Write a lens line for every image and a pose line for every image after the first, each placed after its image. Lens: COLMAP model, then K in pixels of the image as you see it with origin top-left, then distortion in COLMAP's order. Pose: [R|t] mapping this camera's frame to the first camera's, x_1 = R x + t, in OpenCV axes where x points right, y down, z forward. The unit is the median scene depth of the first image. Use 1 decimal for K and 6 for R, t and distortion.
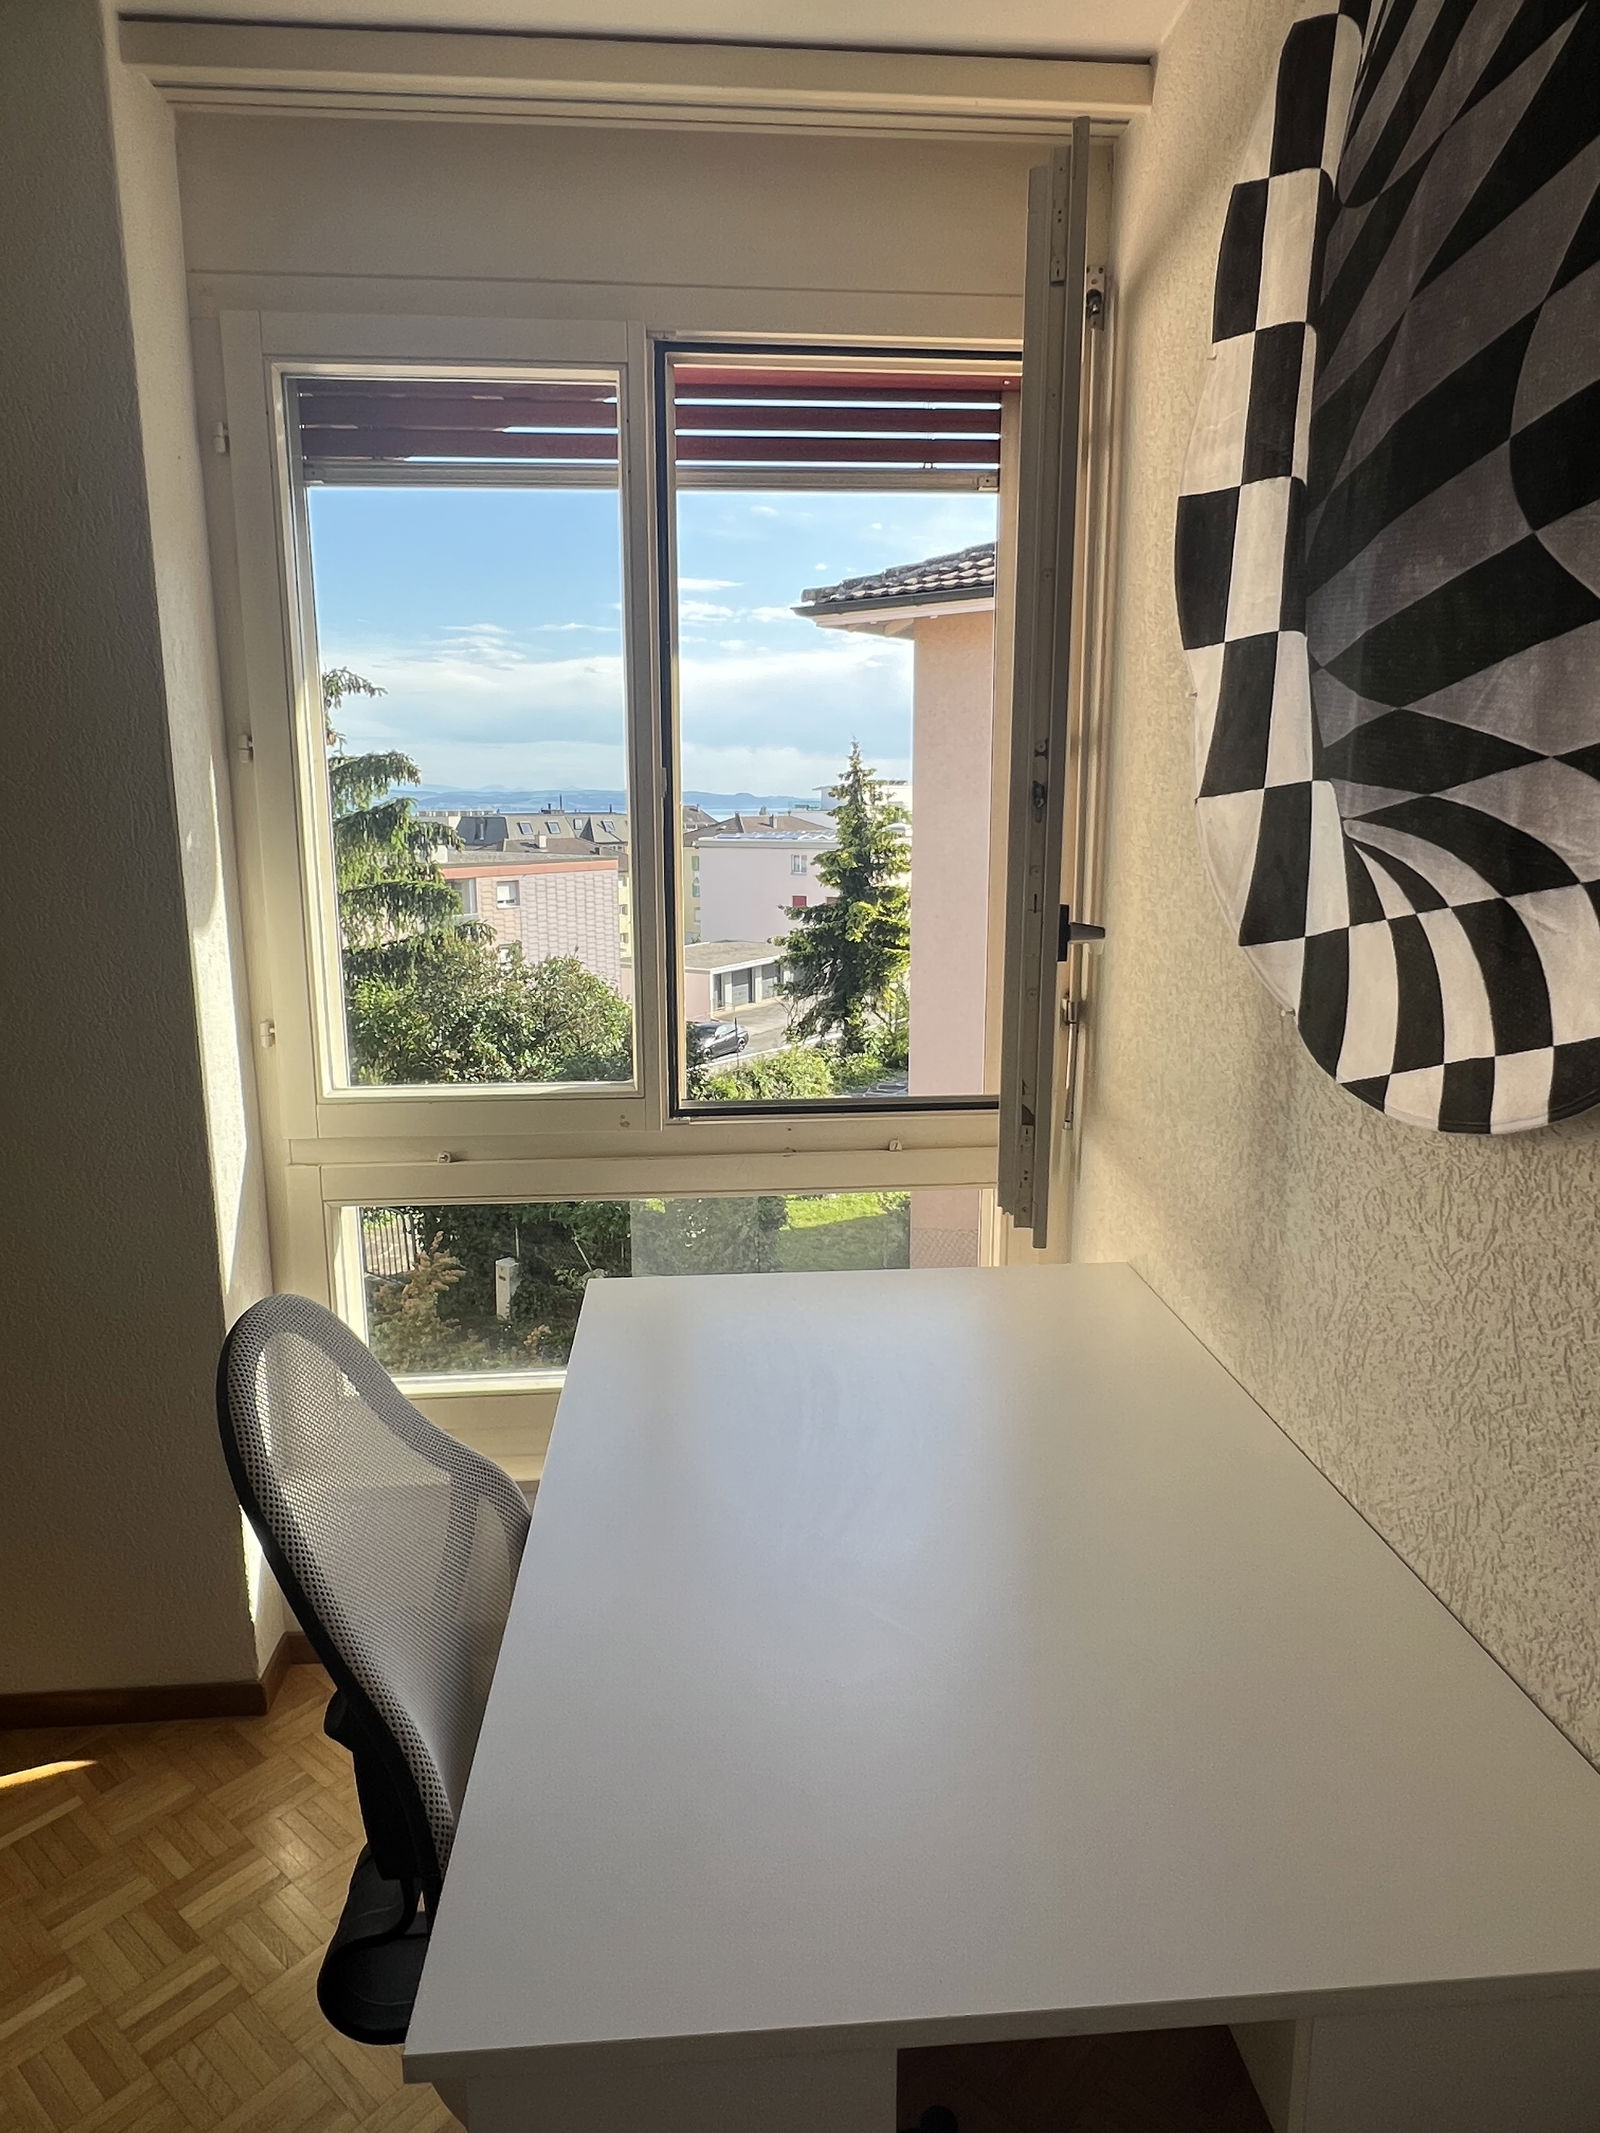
lens RADIAL K [[1314.3, 0, 784.4], [0, 1314.3, 1080.4], [0, 0, 1]] dist [-0.028132, -0.002551]
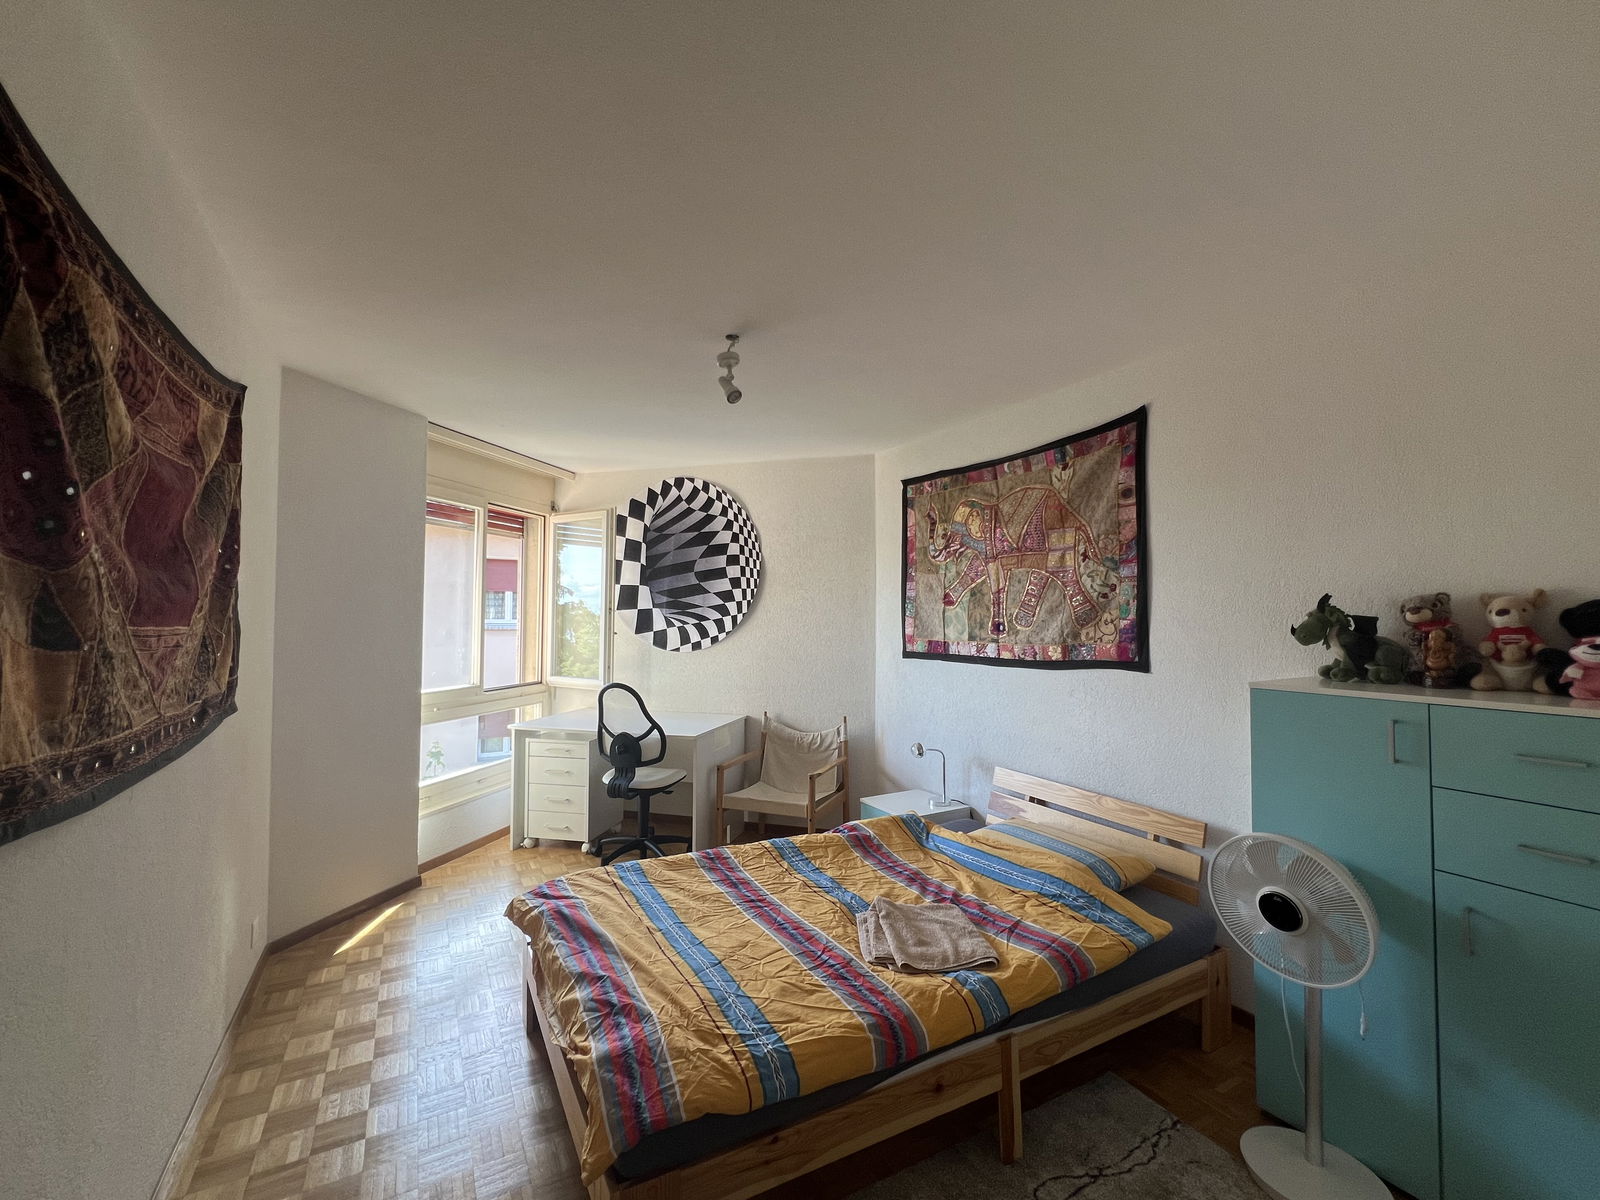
lens RADIAL K [[668.9, 0, 794.6], [0, 668.9, 597.6], [0, 0, 1]] dist [-0.003459, 0.001294]
pose [[0.341776, 0.033345, 0.939190, -2.960976], [0.186950, 0.976984, -0.102719, 0.240610], [-0.920999, 0.210688, 0.327676, -0.941395]]
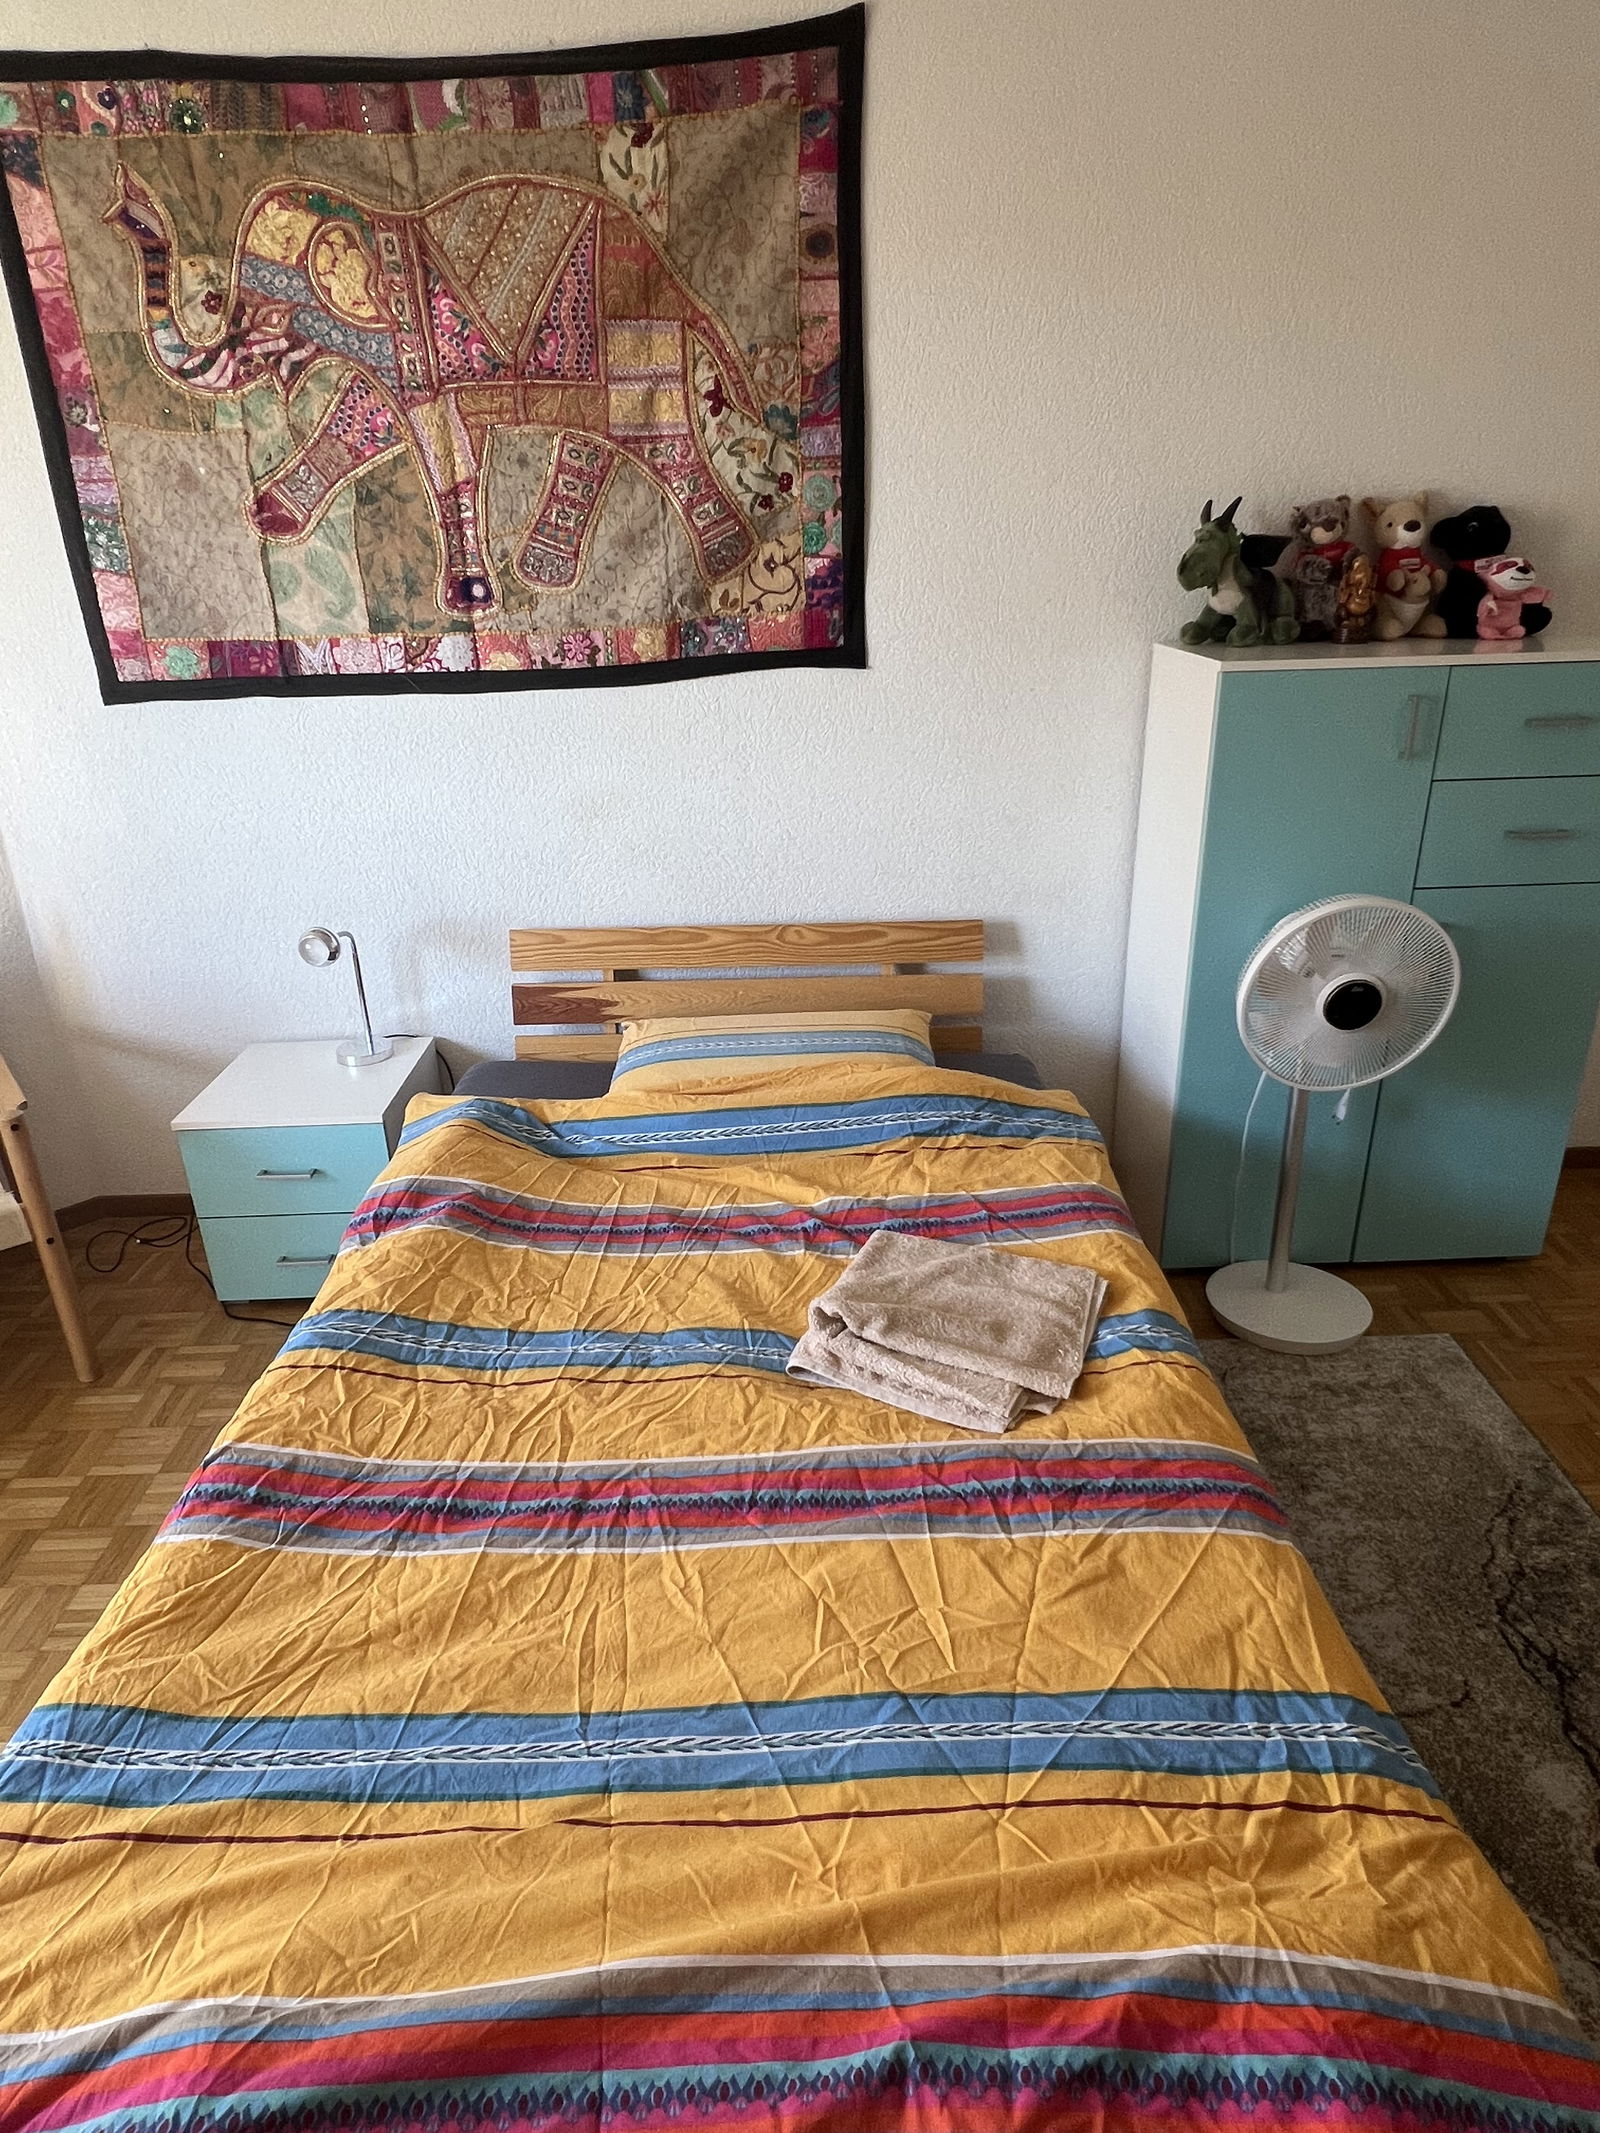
lens RADIAL K [[1242.5, 0, 798.3], [0, 1242.5, 1056.9], [0, 0, 1]] dist [-0.004104, 0.001675]
pose [[-0.664291, -0.268042, 0.697761, -2.022401], [0.182299, 0.847207, 0.499006, -0.035933], [-0.724903, 0.458686, -0.513929, 0.227526]]
